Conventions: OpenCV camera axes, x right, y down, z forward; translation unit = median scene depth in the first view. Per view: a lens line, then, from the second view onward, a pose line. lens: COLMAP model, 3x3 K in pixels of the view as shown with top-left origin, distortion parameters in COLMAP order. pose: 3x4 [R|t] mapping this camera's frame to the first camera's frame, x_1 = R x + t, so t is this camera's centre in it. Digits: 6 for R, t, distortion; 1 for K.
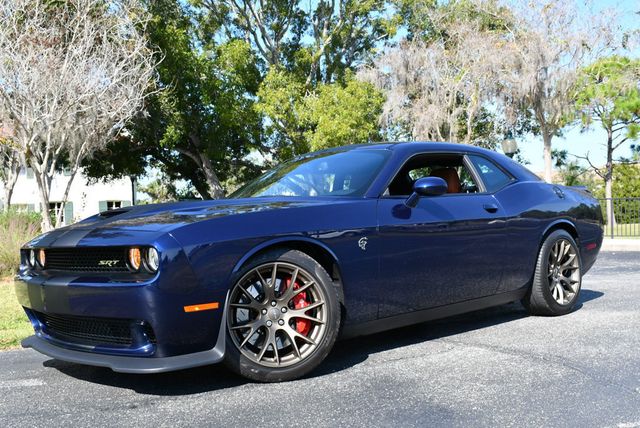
lens RADIAL K [[748.9, 0, 320.4], [0, 748.9, 212.4], [0, 0, 1]] dist [-0.090050, -0.008512]
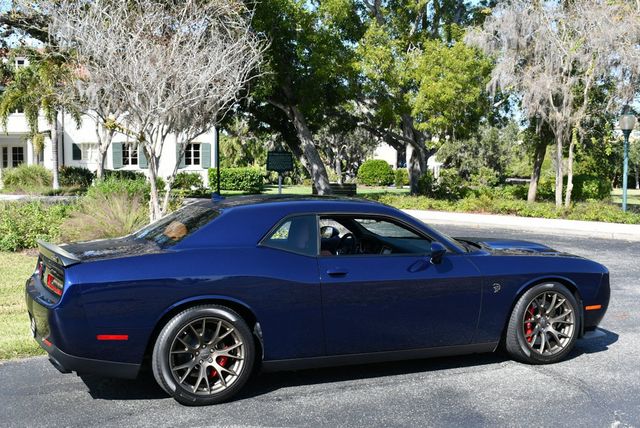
lens RADIAL K [[882.0, 0, 320.7], [0, 882.0, 213.7], [0, 0, 1]] dist [-0.052531, -0.026932]
pose [[0.992692, 0.045211, -0.111884, 0.003150], [-0.036780, 0.996406, 0.076304, -0.041759], [0.114932, -0.071631, 0.990787, -0.122007]]
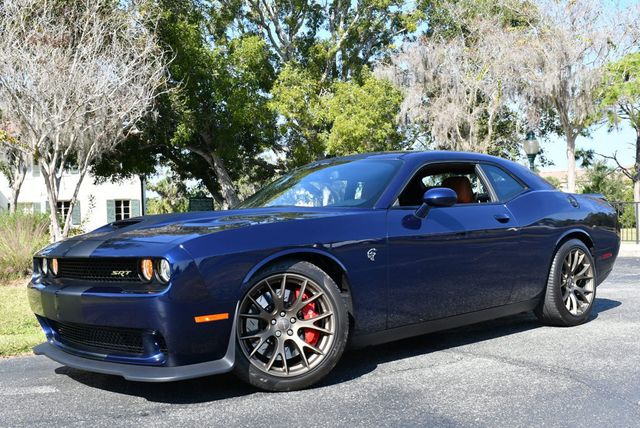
lens RADIAL K [[781.4, 0, 320.4], [0, 781.4, 215.9], [0, 0, 1]] dist [-0.085519, -0.005609]
pose [[0.999768, 0.005677, -0.020775, 0.001778], [-0.005570, 0.999971, 0.005242, -0.003115], [0.020804, -0.005125, 0.999770, -0.010506]]
